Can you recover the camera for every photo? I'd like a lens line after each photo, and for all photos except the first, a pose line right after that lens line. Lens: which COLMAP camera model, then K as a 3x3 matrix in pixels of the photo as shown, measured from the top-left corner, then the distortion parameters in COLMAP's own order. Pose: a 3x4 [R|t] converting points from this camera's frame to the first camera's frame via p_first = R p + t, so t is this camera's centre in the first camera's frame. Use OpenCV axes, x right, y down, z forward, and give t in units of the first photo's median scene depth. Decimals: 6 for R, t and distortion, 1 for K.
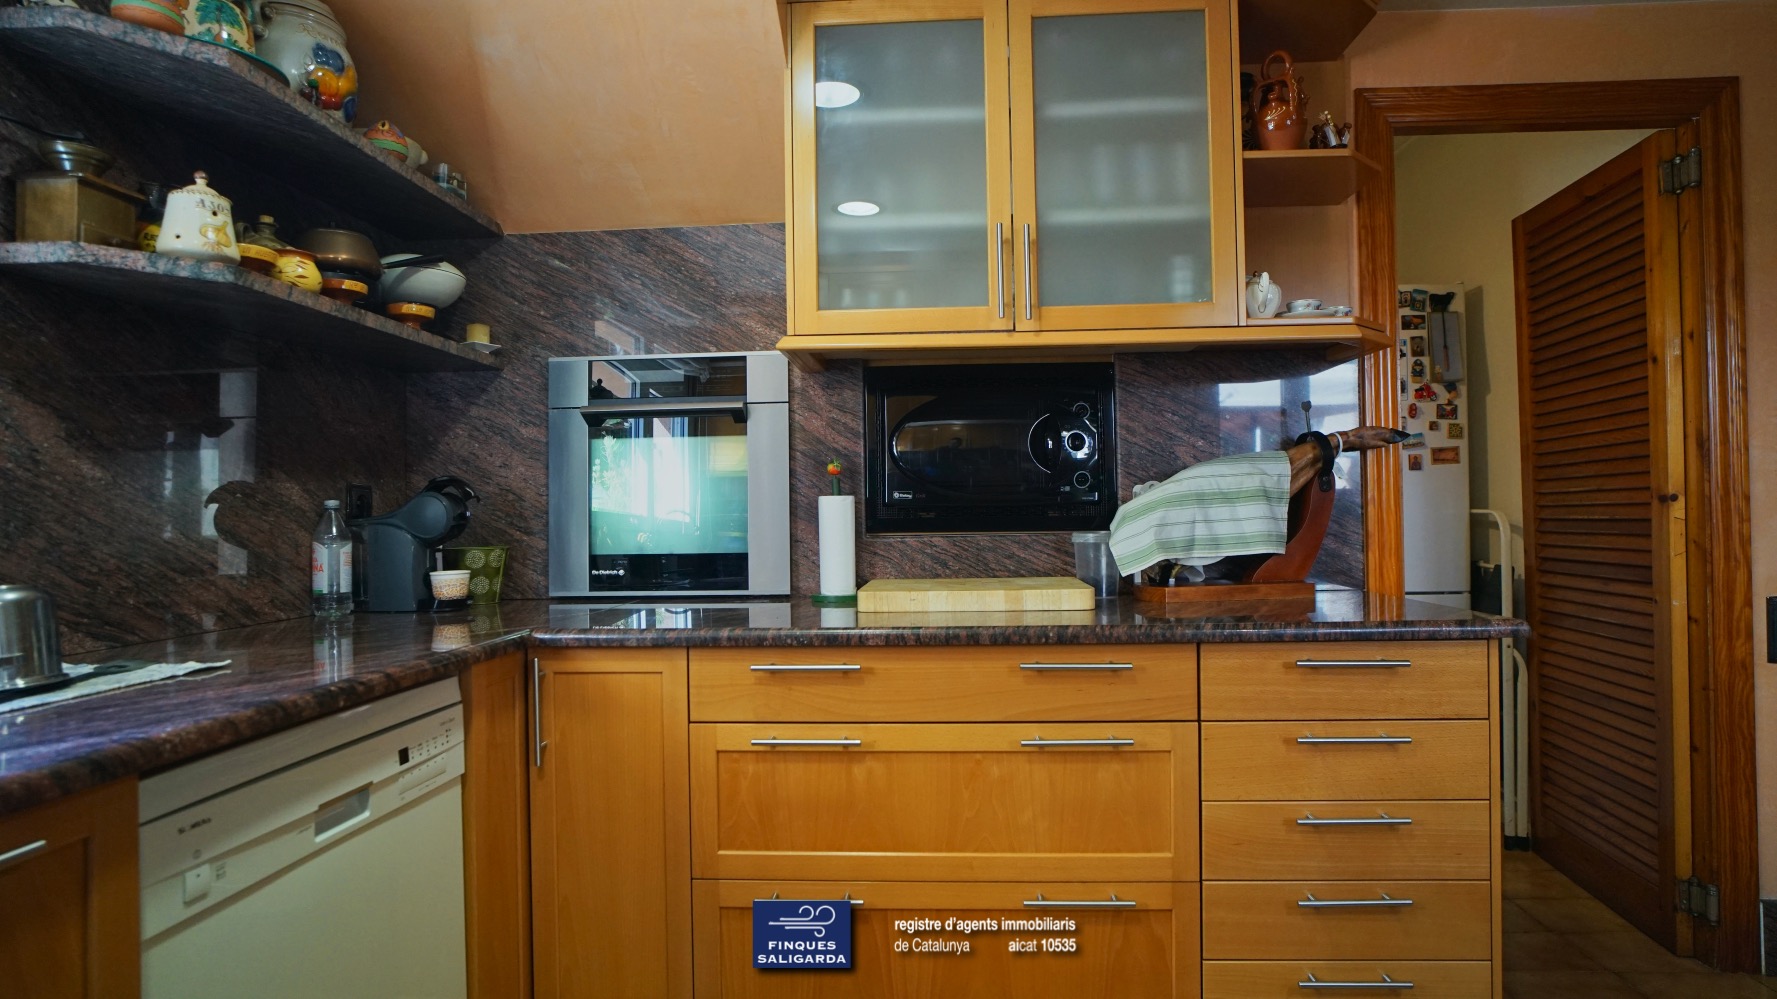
lens RADIAL K [[923.0, 0, 891.5], [0, 923.0, 502.7], [0, 0, 1]] dist [-0.040553, 0.014901]
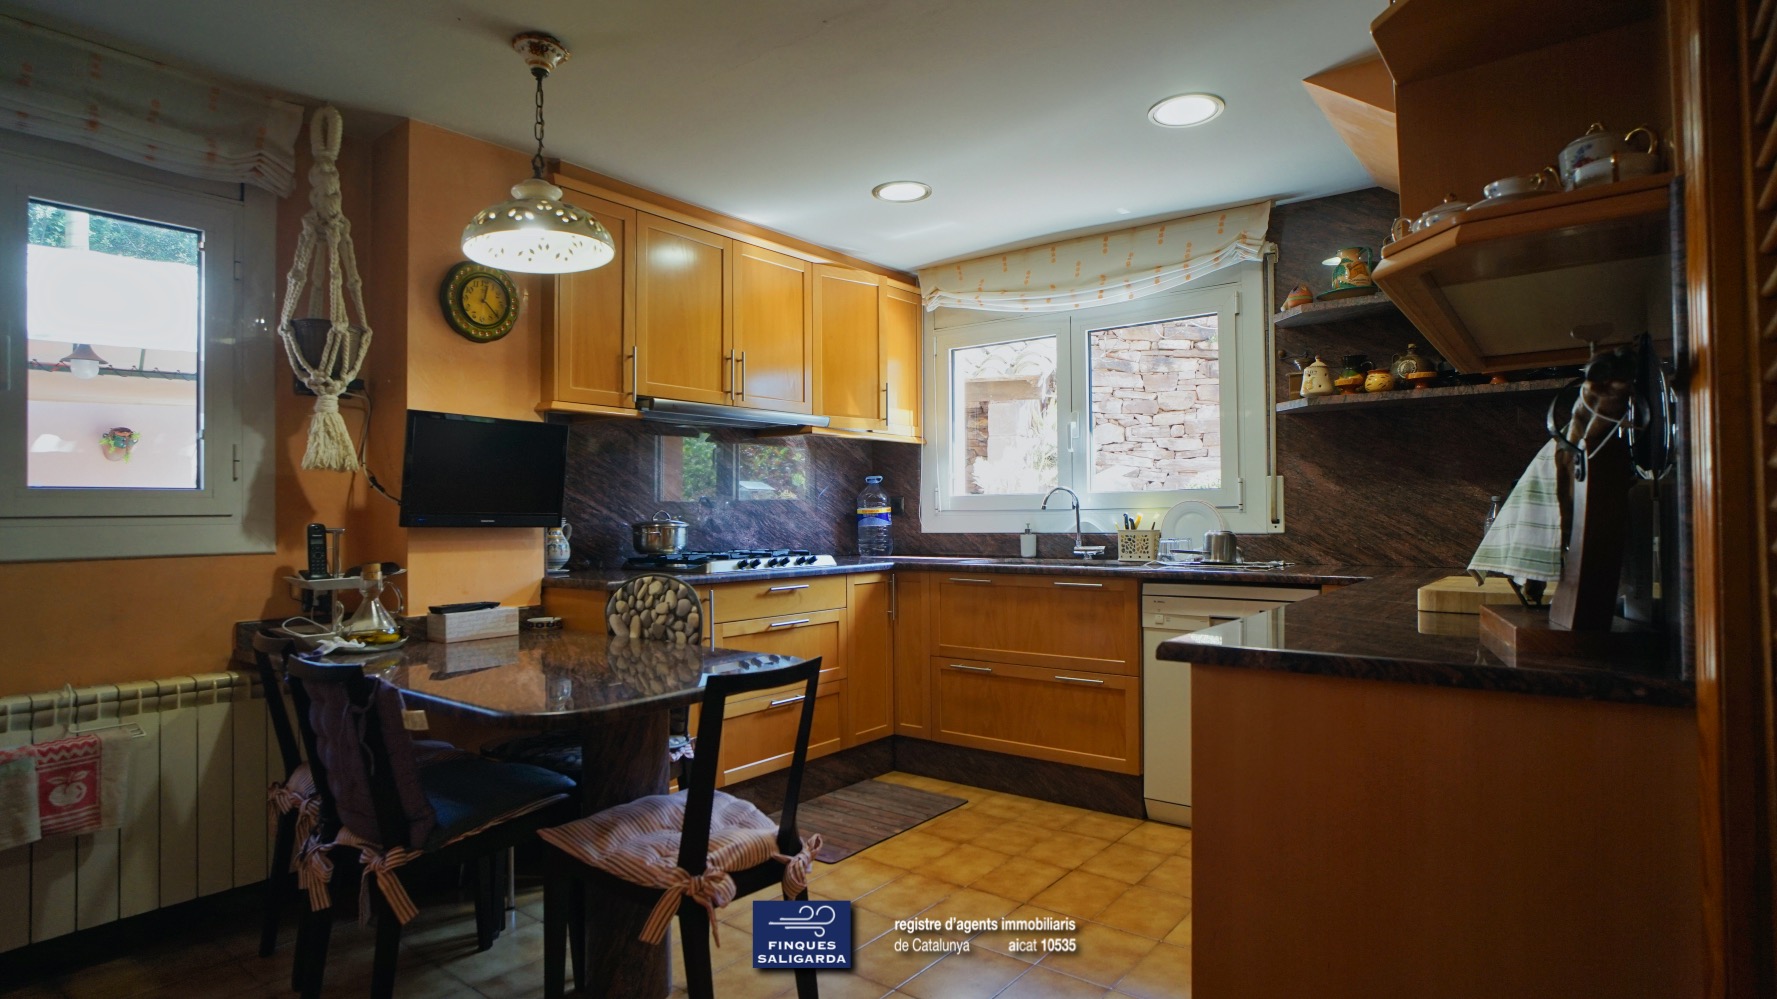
lens RADIAL K [[923.0, 0, 889.5], [0, 923.0, 499.8], [0, 0, 1]] dist [-0.040553, 0.014901]
pose [[-0.553801, 0.002702, -0.832644, 1.893321], [0.022970, 0.999664, -0.012034, -0.002277], [0.832332, -0.025791, -0.553677, 1.491857]]
